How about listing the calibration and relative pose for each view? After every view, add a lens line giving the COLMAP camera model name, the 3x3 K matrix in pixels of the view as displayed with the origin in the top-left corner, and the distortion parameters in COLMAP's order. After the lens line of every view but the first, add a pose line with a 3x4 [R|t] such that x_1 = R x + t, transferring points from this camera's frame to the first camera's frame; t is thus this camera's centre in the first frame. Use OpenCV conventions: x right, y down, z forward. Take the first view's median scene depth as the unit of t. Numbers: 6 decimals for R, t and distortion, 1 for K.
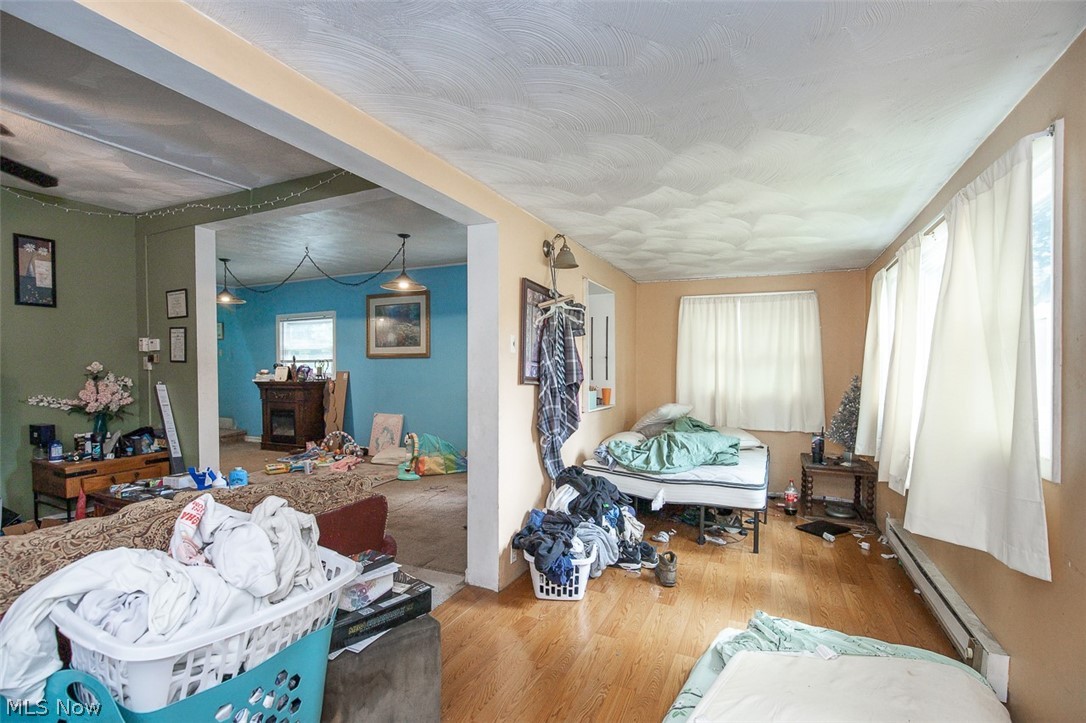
lens RADIAL K [[497.8, 0, 542.8], [0, 497.8, 385.3], [0, 0, 1]] dist [-0.015872, 0.003941]
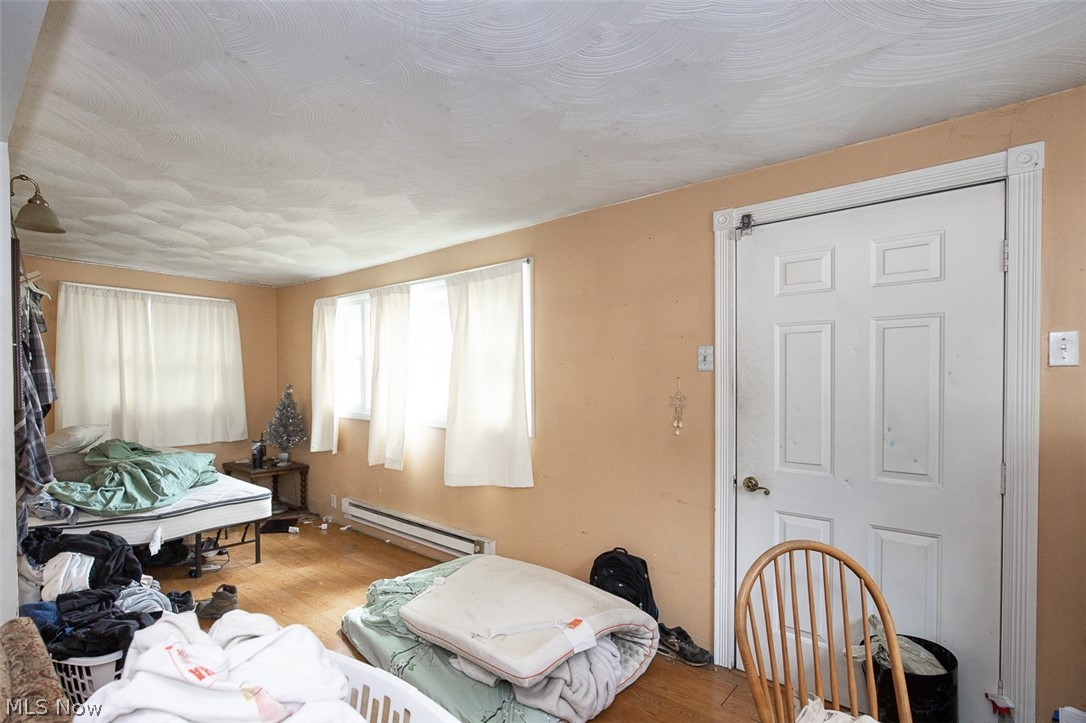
lens RADIAL K [[497.8, 0, 550.8], [0, 497.8, 398.2], [0, 0, 1]] dist [-0.015872, 0.003941]
pose [[0.266356, -0.044569, 0.962844, -0.253790], [0.030311, 0.998824, 0.037849, -0.010479], [-0.963398, 0.019103, 0.267394, 0.108093]]
